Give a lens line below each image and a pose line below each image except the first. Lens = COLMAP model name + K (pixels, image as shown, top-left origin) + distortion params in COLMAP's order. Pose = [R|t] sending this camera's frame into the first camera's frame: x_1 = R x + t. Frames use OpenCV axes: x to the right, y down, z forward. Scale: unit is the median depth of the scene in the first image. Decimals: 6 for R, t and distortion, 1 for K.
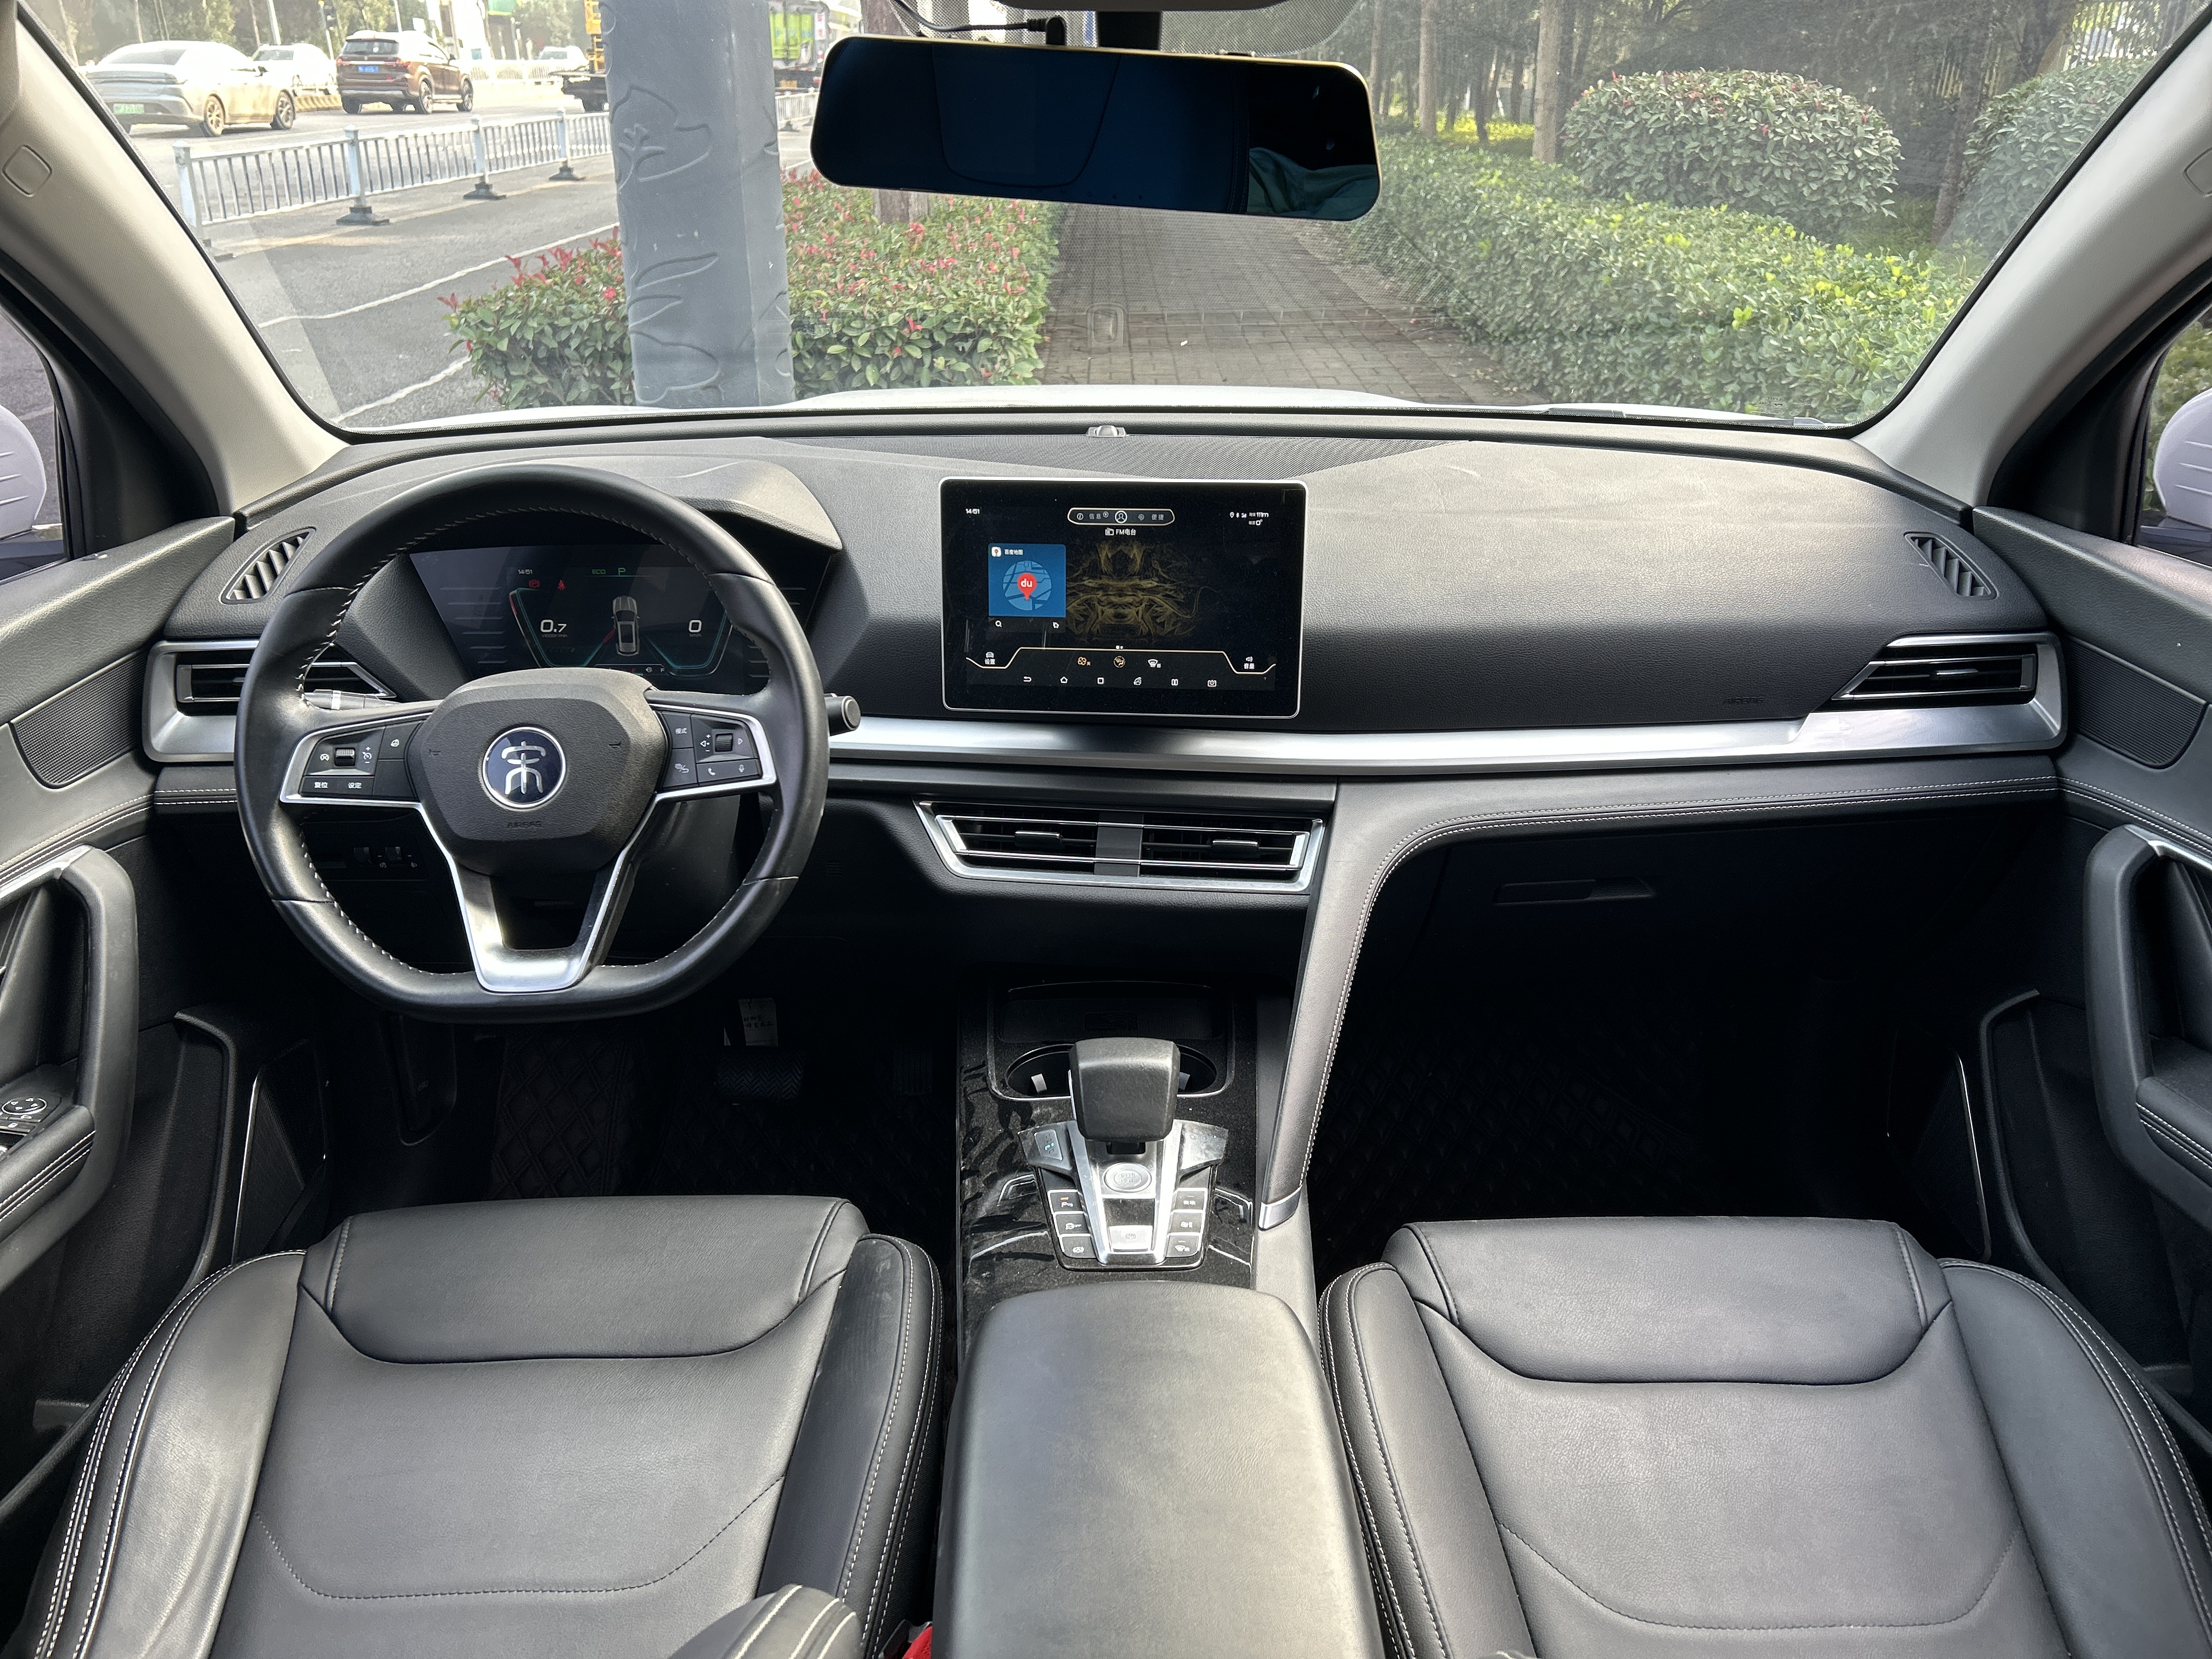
lens RADIAL K [[1660.8, 0, 1112.7], [0, 1660.8, 831.5], [0, 0, 1]] dist [0.058265, -0.064966]
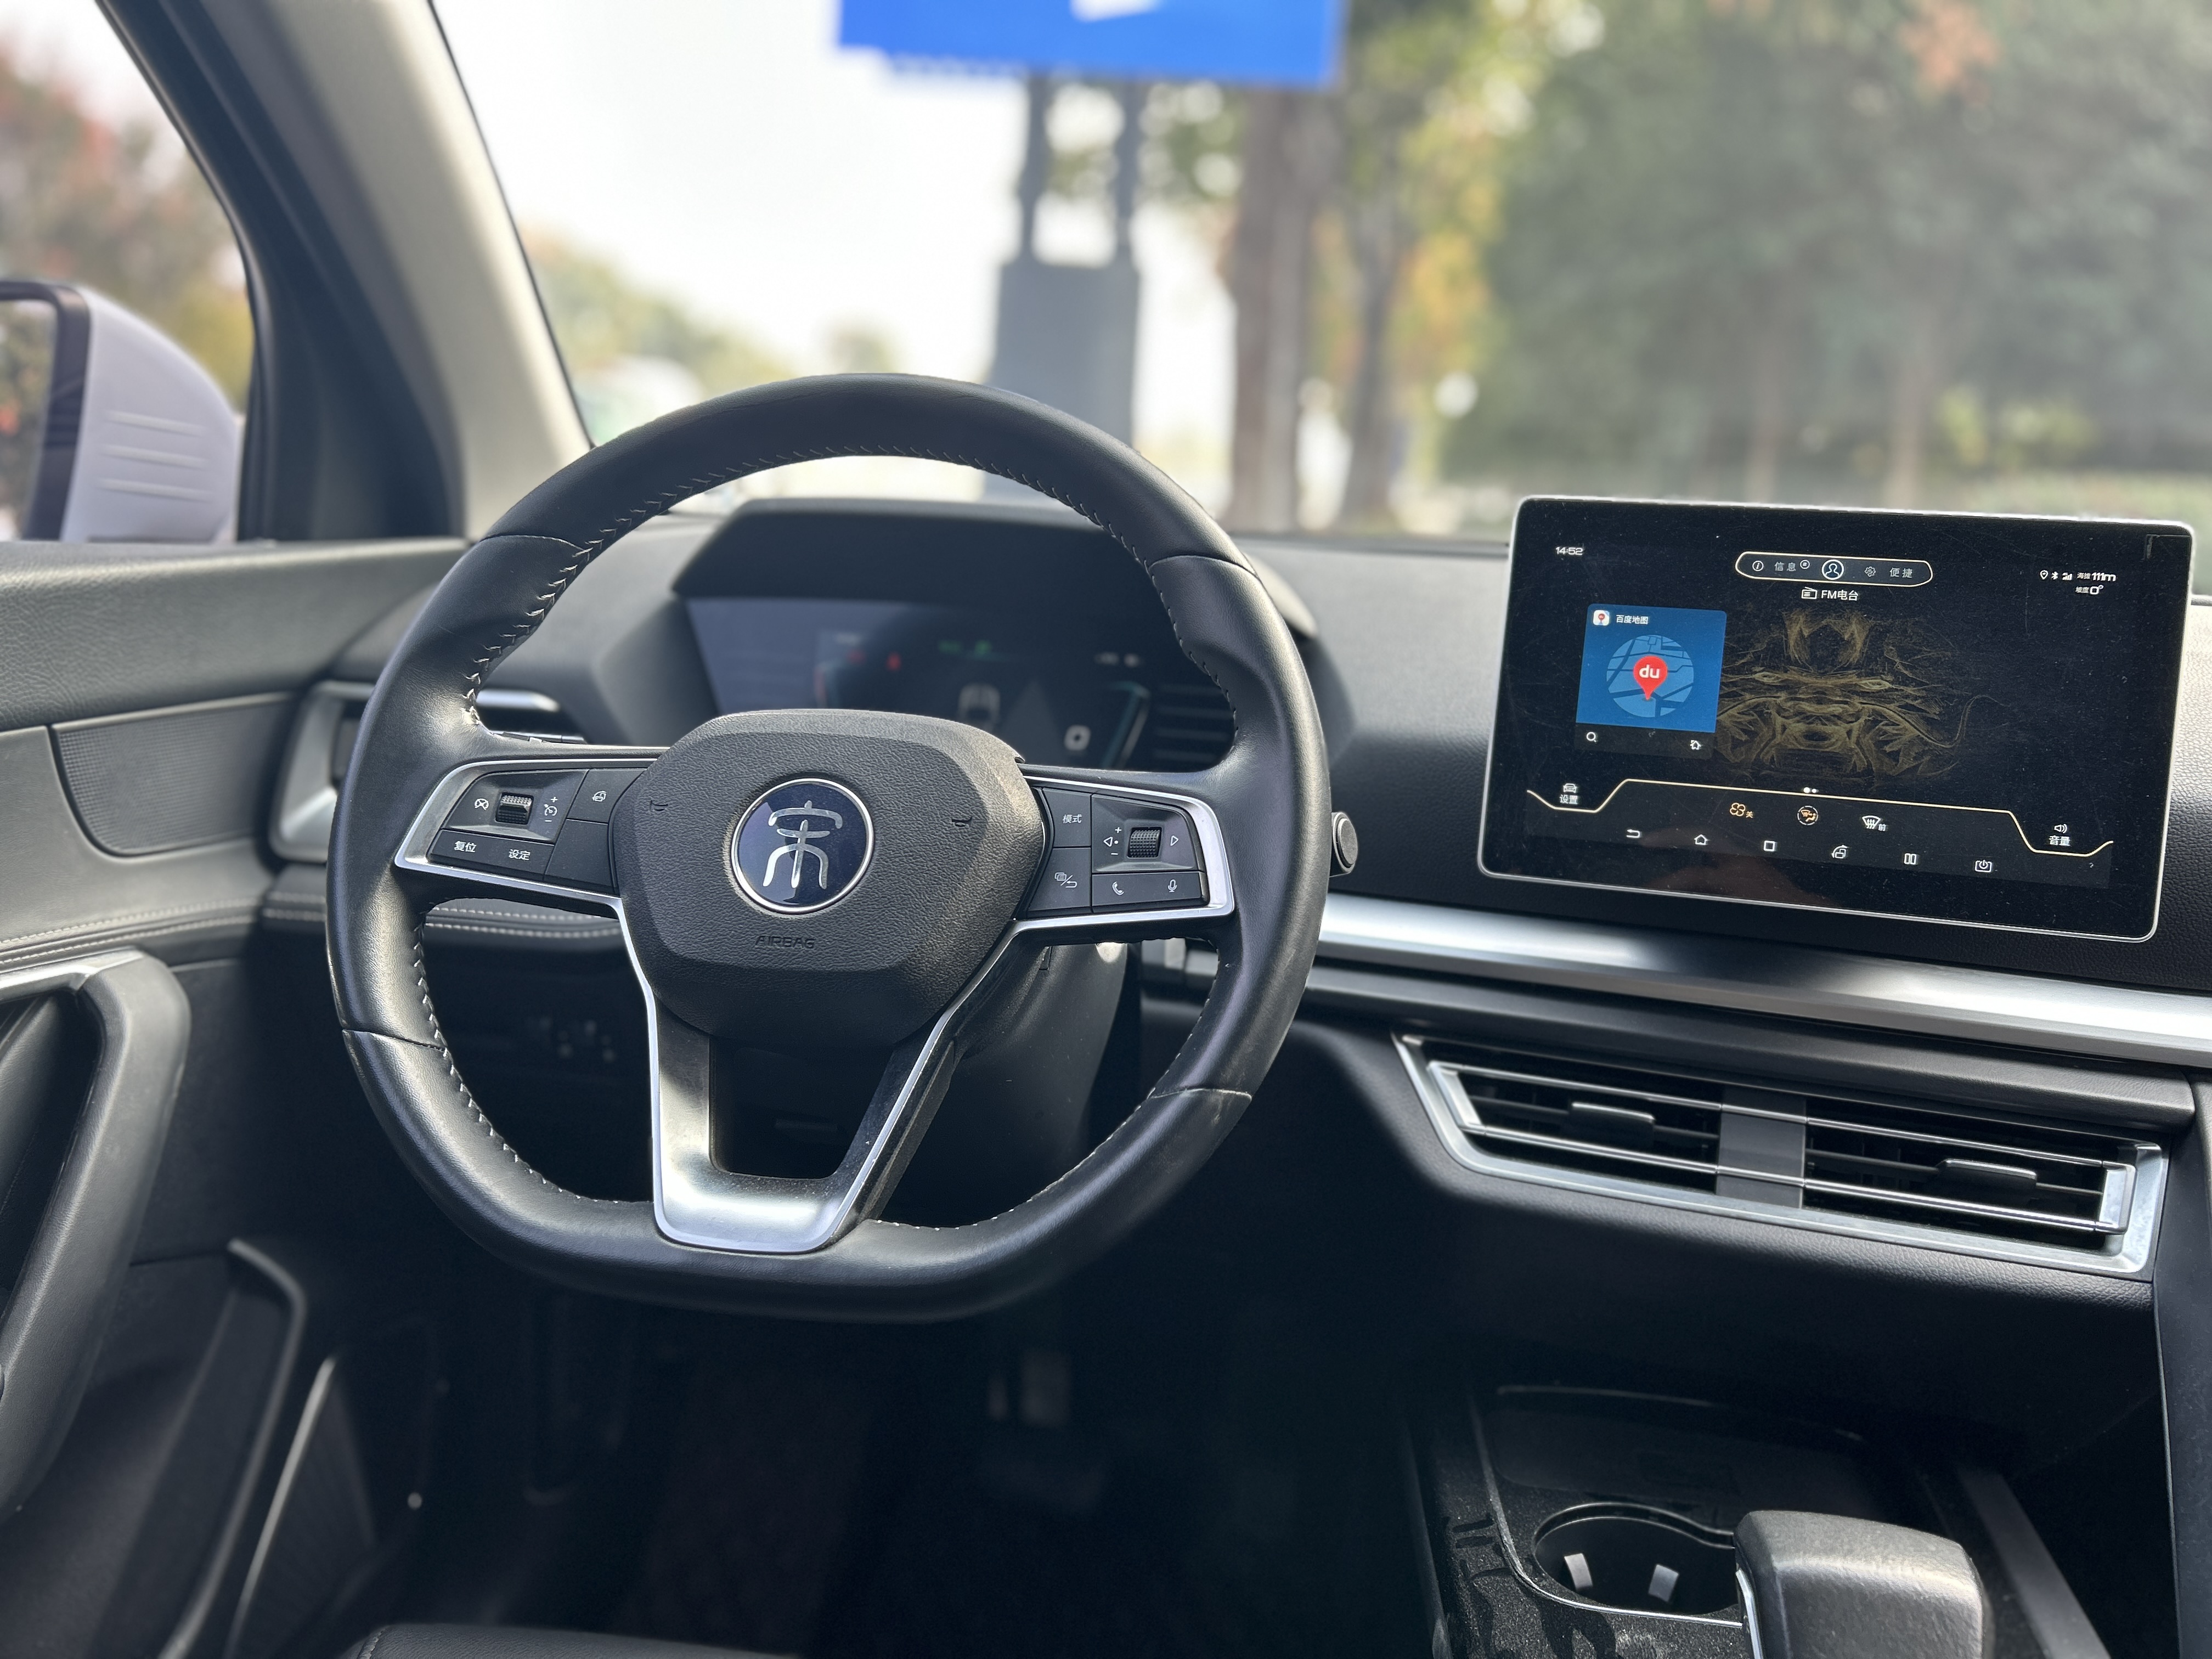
lens RADIAL K [[1660.8, 0, 1112.7], [0, 1660.8, 831.5], [0, 0, 1]] dist [0.058265, -0.064966]
pose [[0.983082, 0.089825, -0.159630, -0.141039], [-0.124000, 0.967799, -0.219064, 0.060303], [0.134812, 0.235152, 0.962564, 0.419142]]
